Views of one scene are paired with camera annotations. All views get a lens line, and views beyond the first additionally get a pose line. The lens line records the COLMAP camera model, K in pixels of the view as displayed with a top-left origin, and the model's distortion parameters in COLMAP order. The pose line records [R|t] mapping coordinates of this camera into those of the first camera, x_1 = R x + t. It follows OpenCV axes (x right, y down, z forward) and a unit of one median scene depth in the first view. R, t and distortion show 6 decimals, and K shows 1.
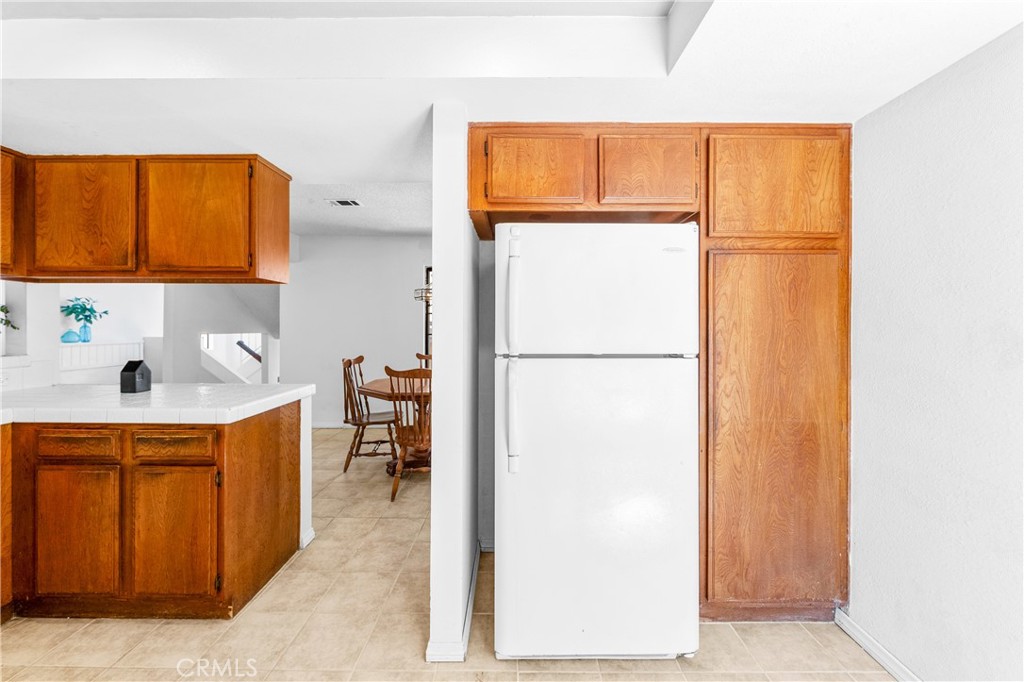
lens RADIAL K [[408.7, 0, 515.6], [0, 408.7, 325.4], [0, 0, 1]] dist [-0.002037, -0.000850]
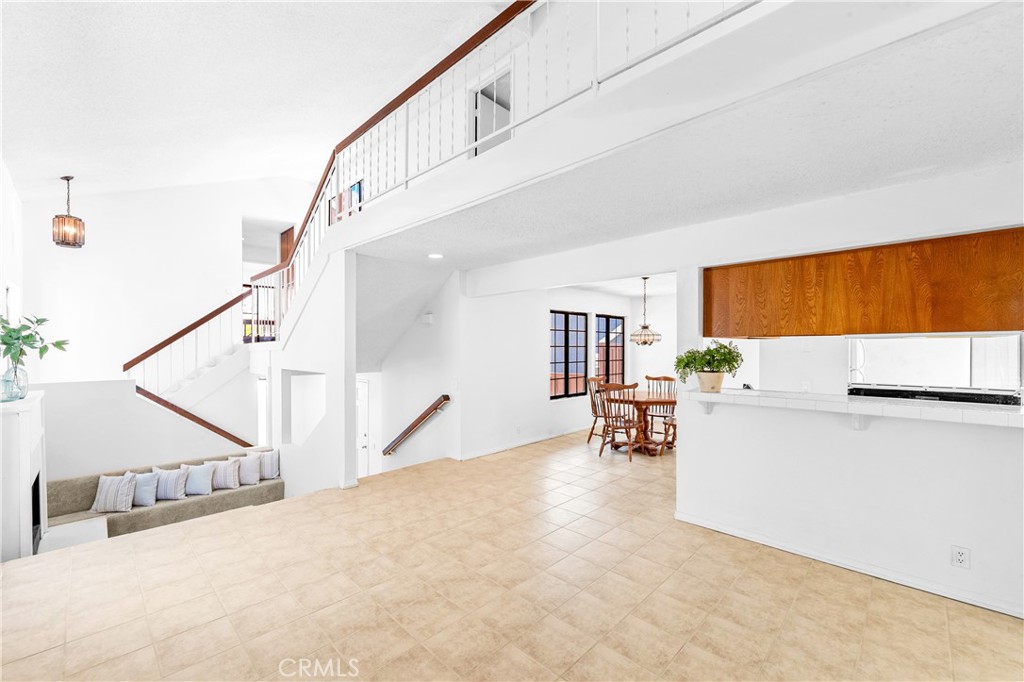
lens RADIAL K [[408.7, 0, 510.5], [0, 408.7, 353.1], [0, 0, 1]] dist [-0.002037, -0.000850]
pose [[0.685948, -0.018422, 0.727417, -3.301918], [0.003540, 0.999752, 0.021981, -0.097325], [-0.727642, -0.012503, 0.685844, 0.547099]]
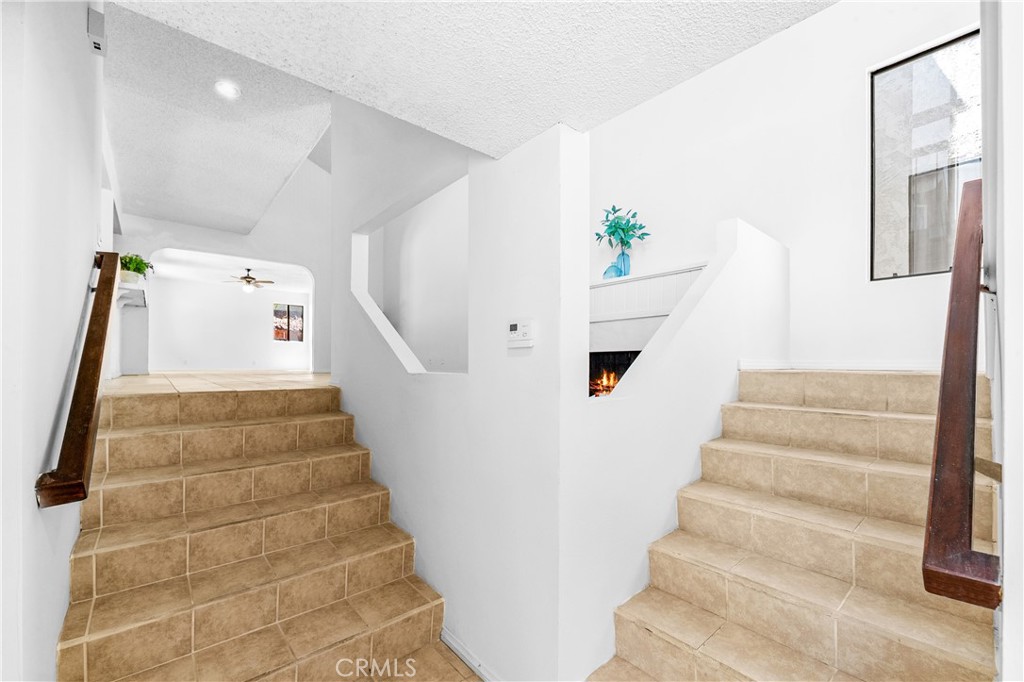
lens RADIAL K [[408.7, 0, 506.2], [0, 408.7, 362.2], [0, 0, 1]] dist [-0.002037, -0.000850]
pose [[-0.744179, -0.003516, -0.667971, -1.640945], [-0.000381, 0.999988, -0.004839, 0.567408], [0.667980, -0.003346, -0.744171, 4.446933]]
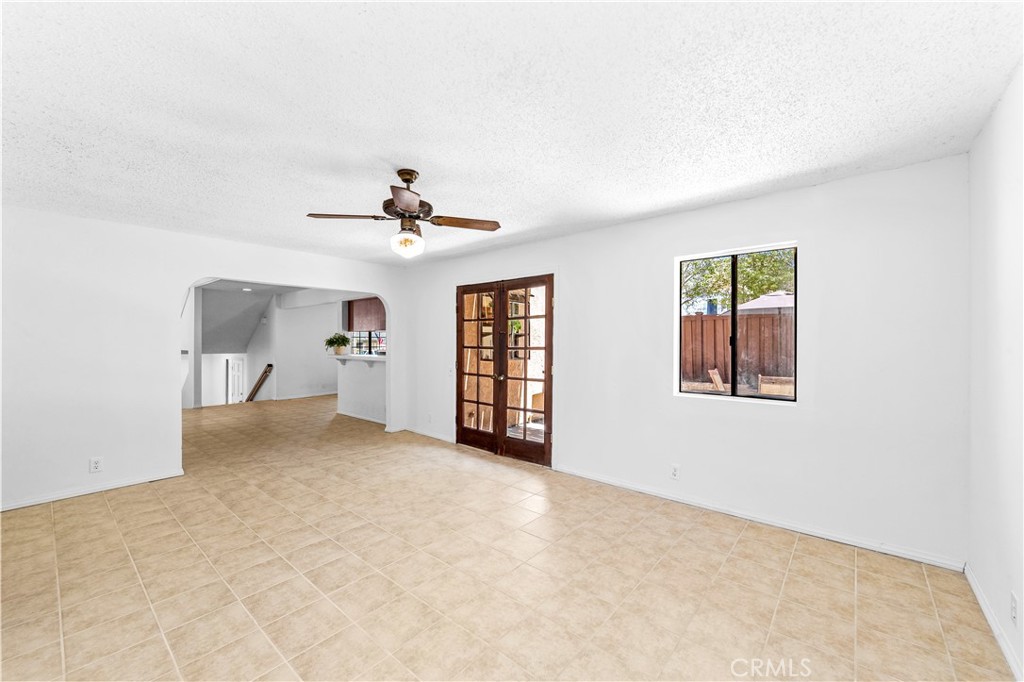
lens RADIAL K [[407.6, 0, 516.2], [0, 407.6, 347.3], [0, 0, 1]] dist [-0.002431, -0.000118]
pose [[0.640557, -0.012809, 0.767804, -3.480793], [-0.002687, 0.999817, 0.018921, -0.050716], [-0.767906, -0.014183, 0.640405, -2.634088]]
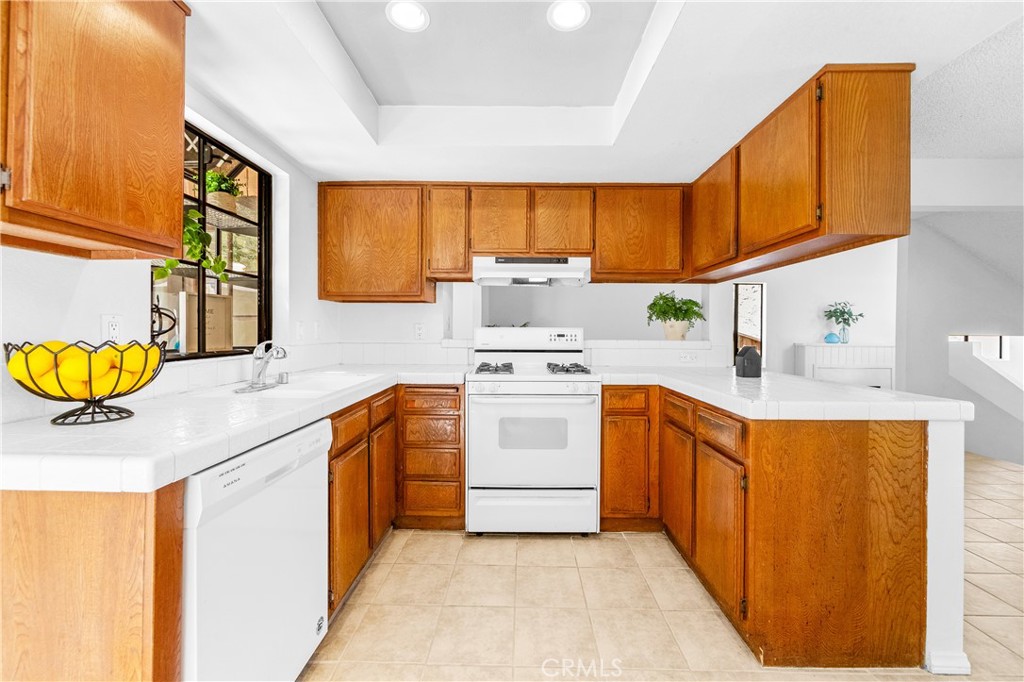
lens RADIAL K [[408.7, 0, 509.6], [0, 408.7, 333.2], [0, 0, 1]] dist [-0.002037, -0.000850]
pose [[-0.013445, -0.002065, -0.999907, 0.096642], [-0.002388, 0.999995, -0.002034, 0.060723], [0.999907, 0.002361, -0.013450, 0.443725]]
